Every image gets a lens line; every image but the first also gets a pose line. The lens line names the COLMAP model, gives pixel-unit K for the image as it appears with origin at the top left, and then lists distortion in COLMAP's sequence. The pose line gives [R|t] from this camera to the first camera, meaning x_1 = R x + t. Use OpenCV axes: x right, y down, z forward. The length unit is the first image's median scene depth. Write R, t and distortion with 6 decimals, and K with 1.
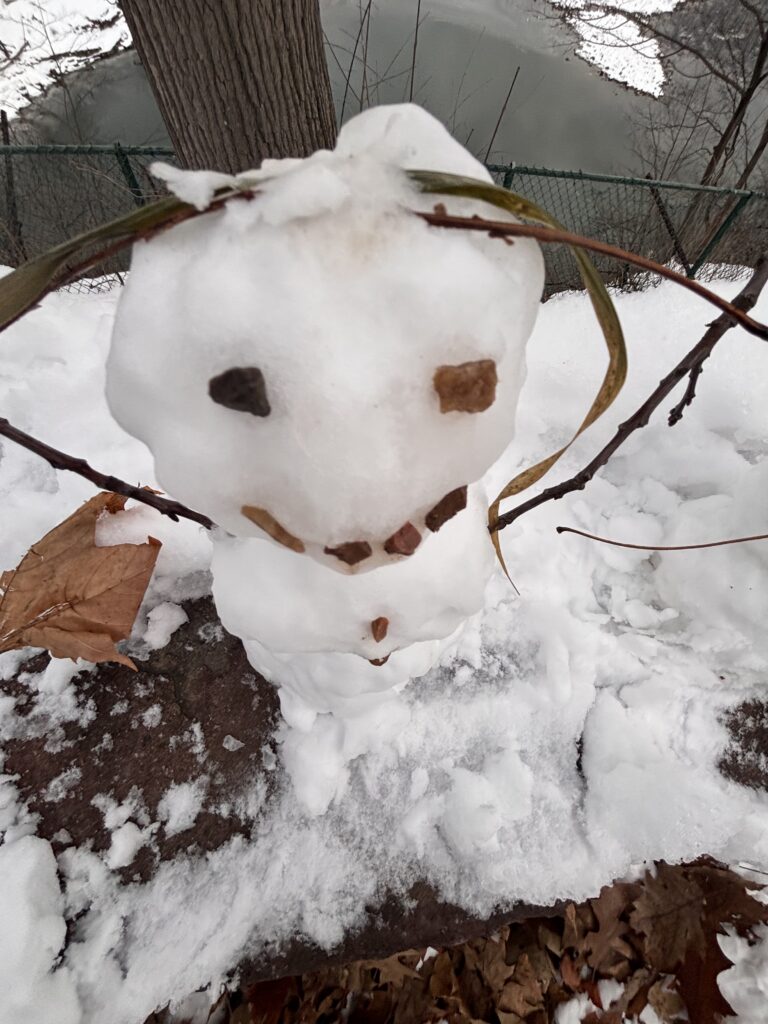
lens RADIAL K [[406.8, 0, 382.4], [0, 406.8, 516.6], [0, 0, 1]] dist [-0.001530, -0.001005]
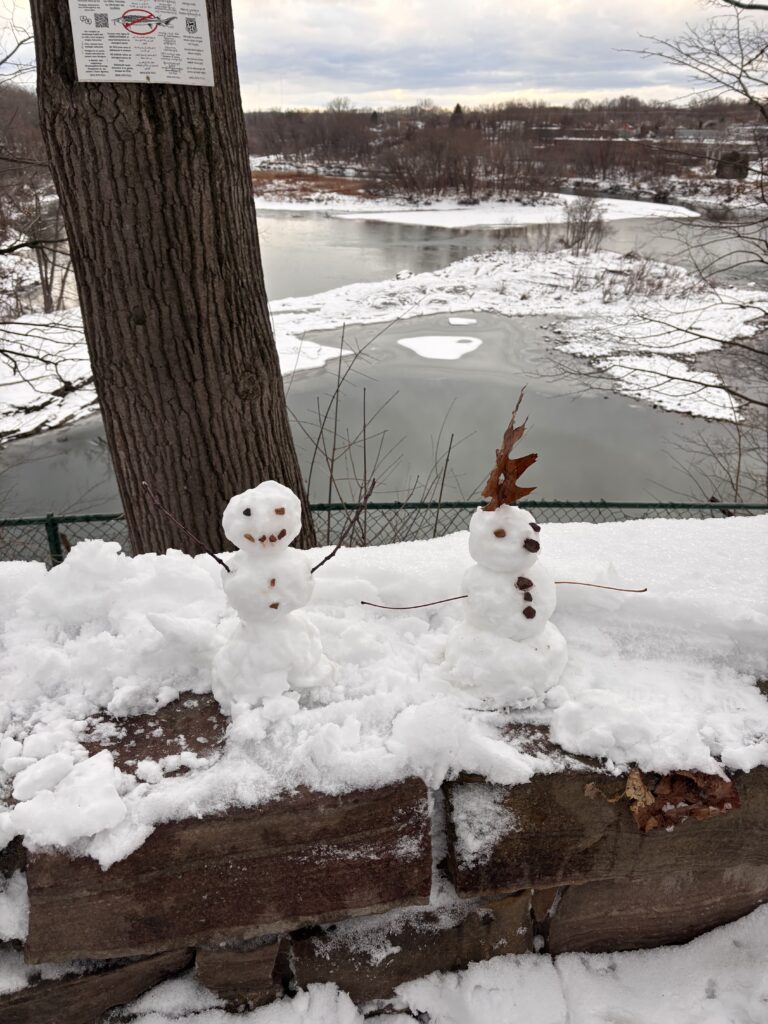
lens RADIAL K [[777.0, 0, 385.3], [0, 777.0, 511.9], [0, 0, 1]] dist [0.005136, -0.000231]
pose [[0.997502, -0.070219, 0.007717, 0.070040], [0.057905, 0.750188, -0.658685, 0.325284], [0.040463, 0.657486, 0.752379, -0.342409]]
